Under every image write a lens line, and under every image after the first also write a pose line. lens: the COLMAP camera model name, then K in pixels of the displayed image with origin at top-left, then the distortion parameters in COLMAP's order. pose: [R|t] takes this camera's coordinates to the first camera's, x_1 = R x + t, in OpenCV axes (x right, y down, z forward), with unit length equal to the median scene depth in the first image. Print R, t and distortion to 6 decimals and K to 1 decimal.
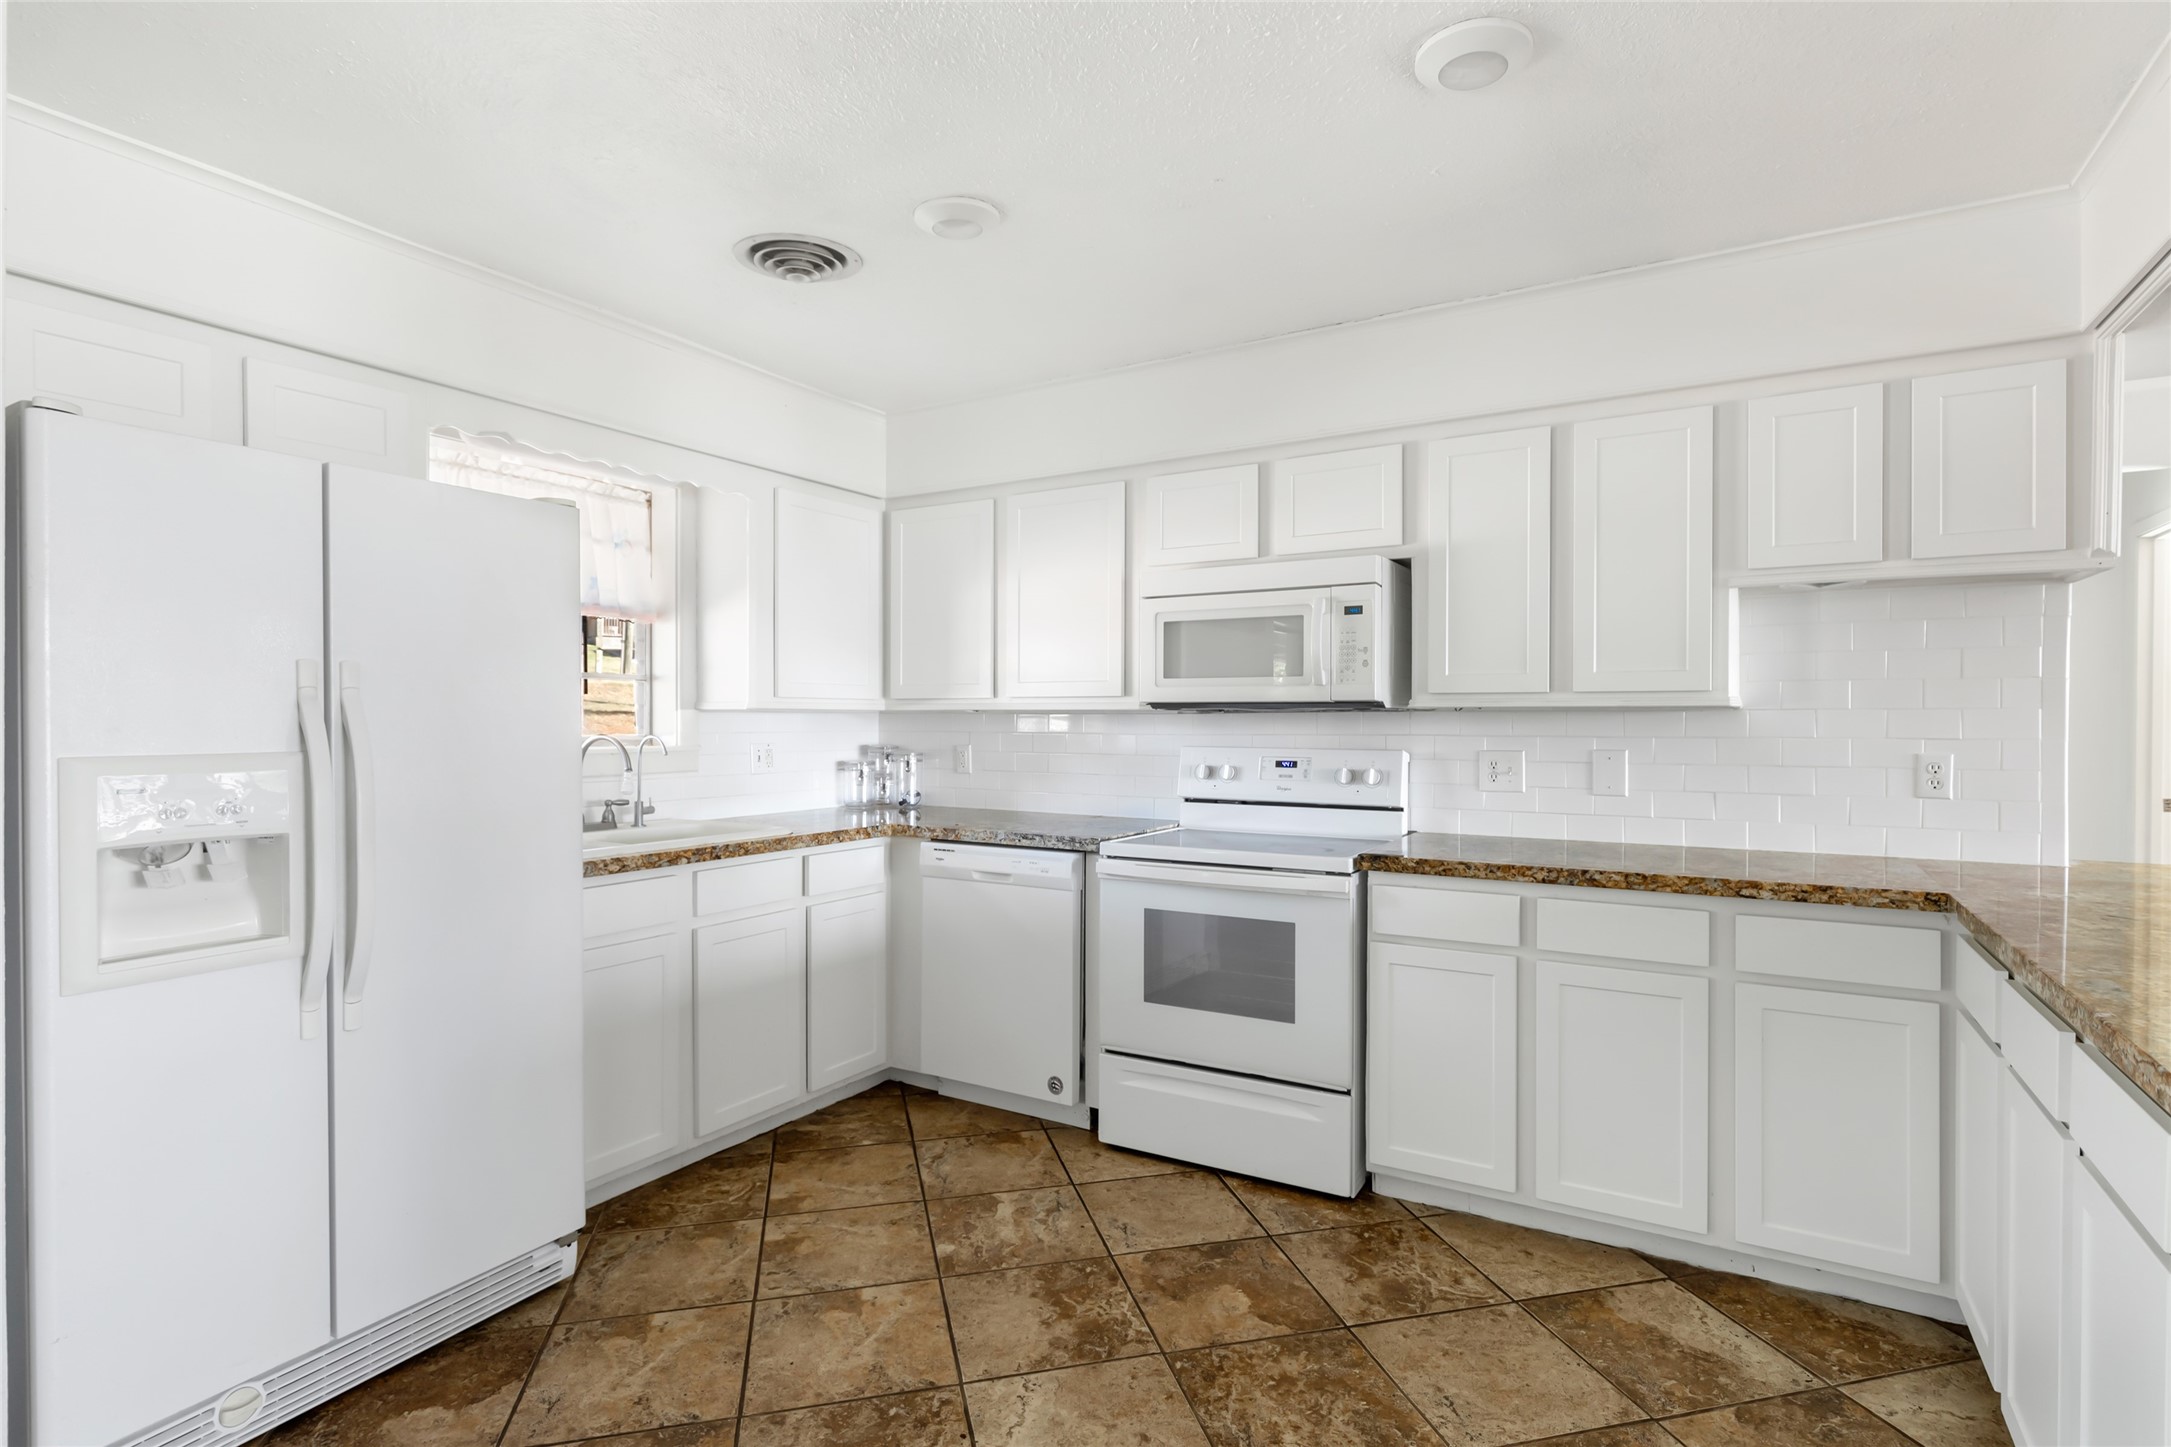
lens RADIAL K [[1065.8, 0, 1085.5], [0, 1065.8, 723.5], [0, 0, 1]] dist [0.000104, 0.000083]
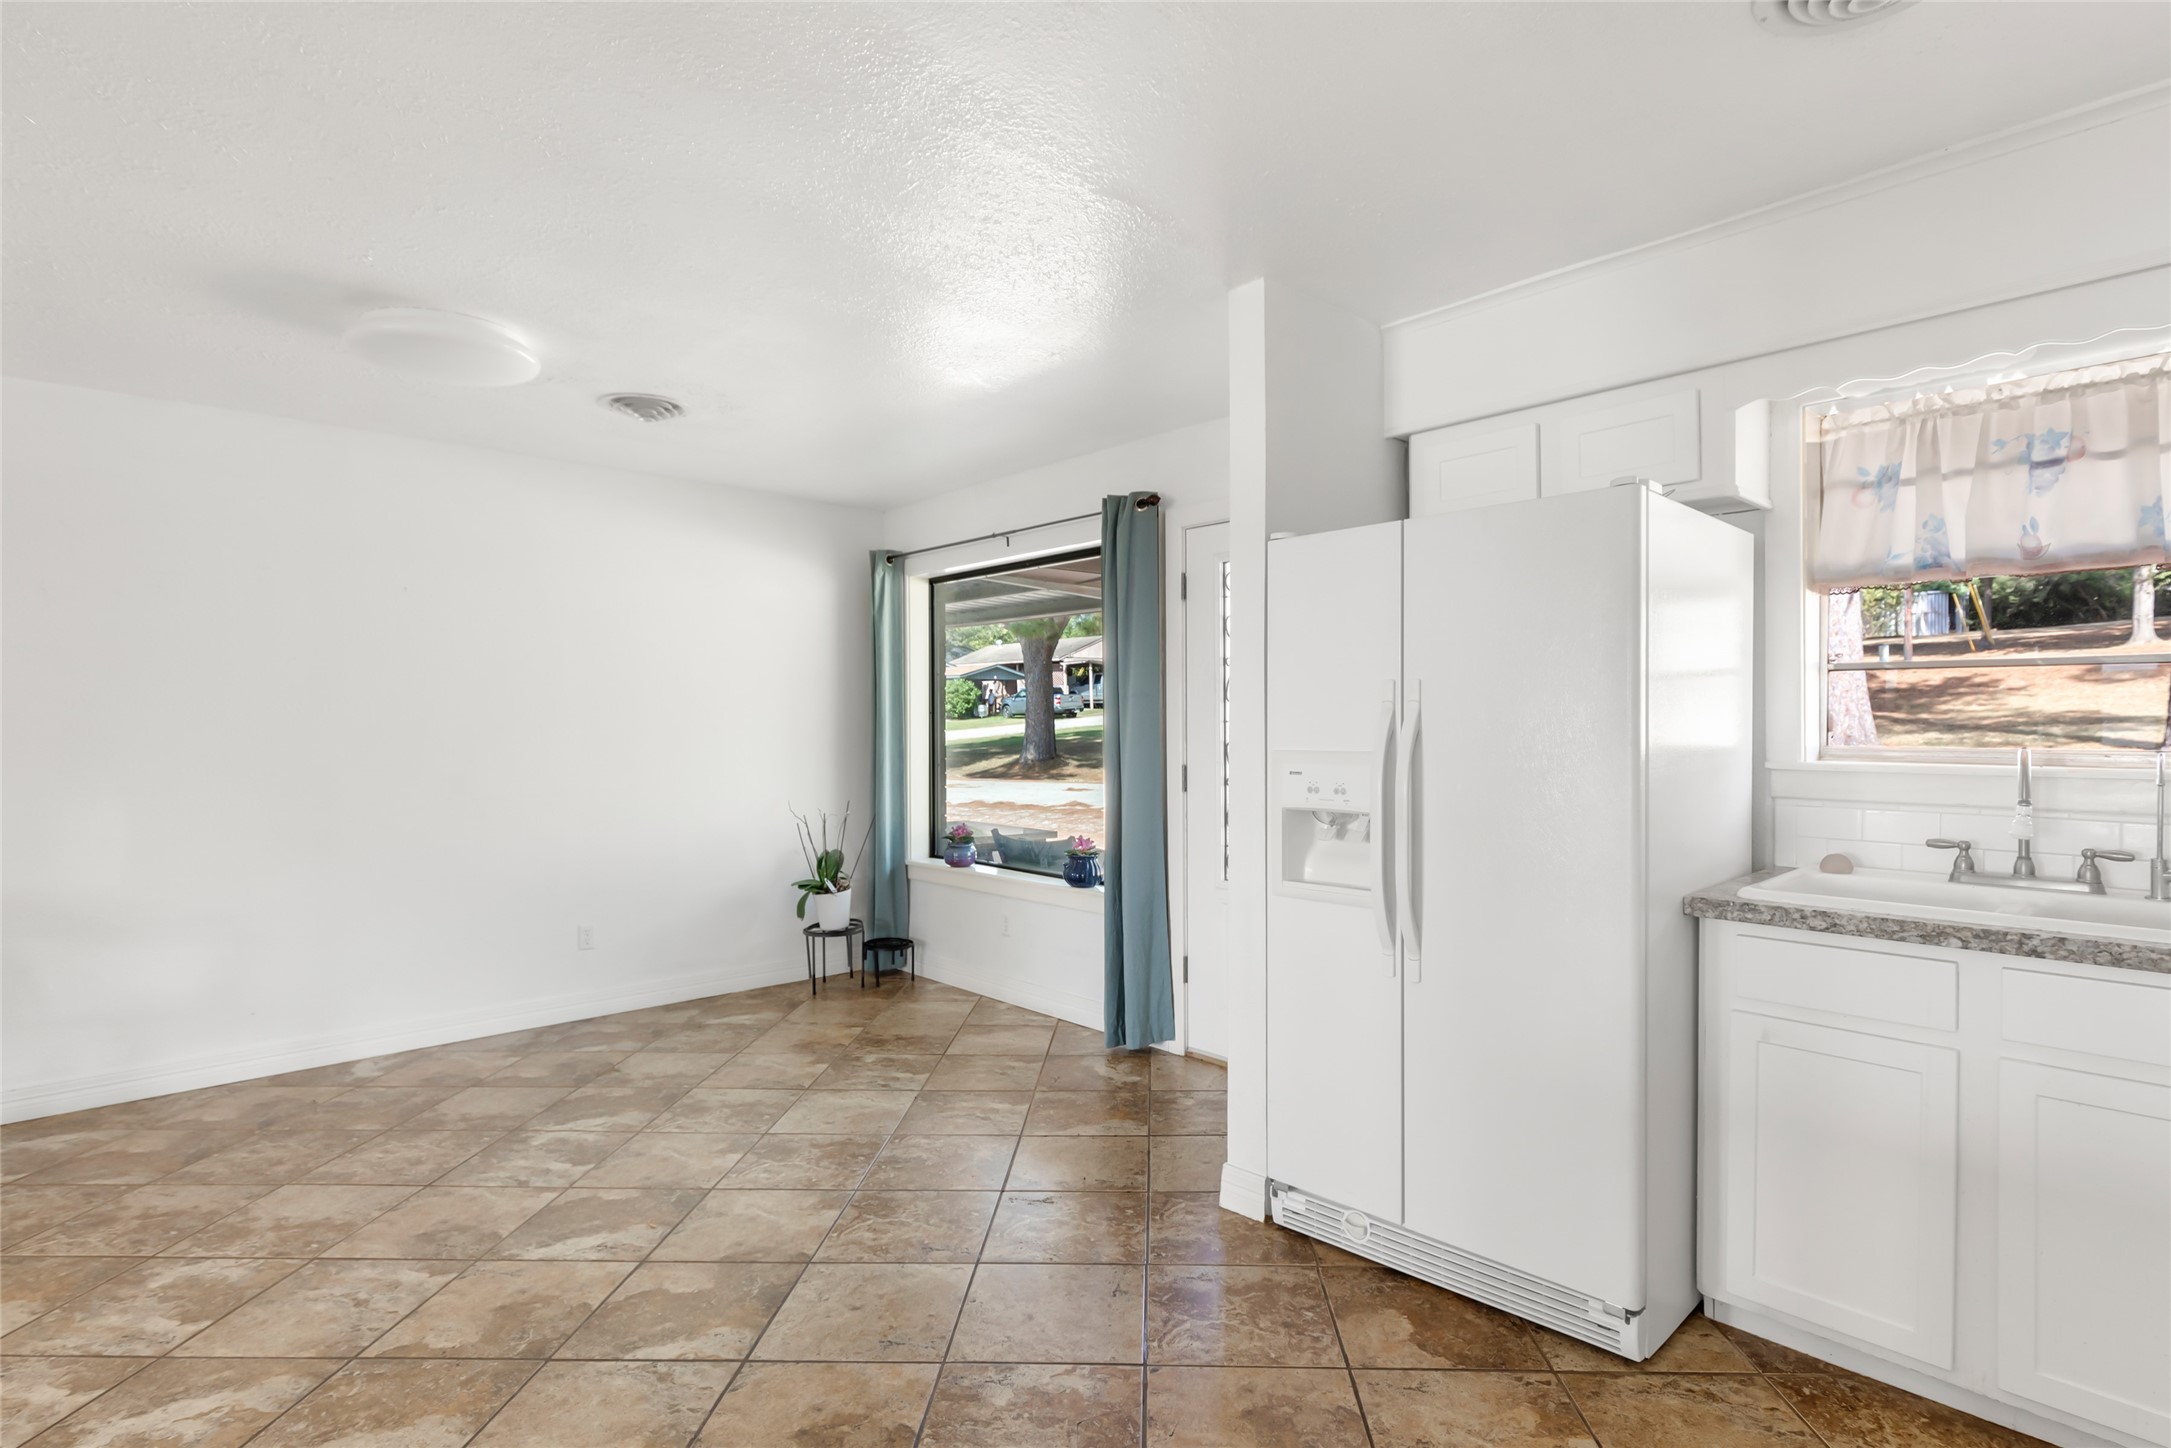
lens RADIAL K [[1065.8, 0, 1085.5], [0, 1065.8, 724.0], [0, 0, 1]] dist [0.000104, 0.000083]
pose [[-0.271989, -0.000219, -0.962300, 0.518073], [-0.001986, 0.999998, 0.000334, -0.006488], [0.962298, 0.002002, -0.271989, 0.857214]]
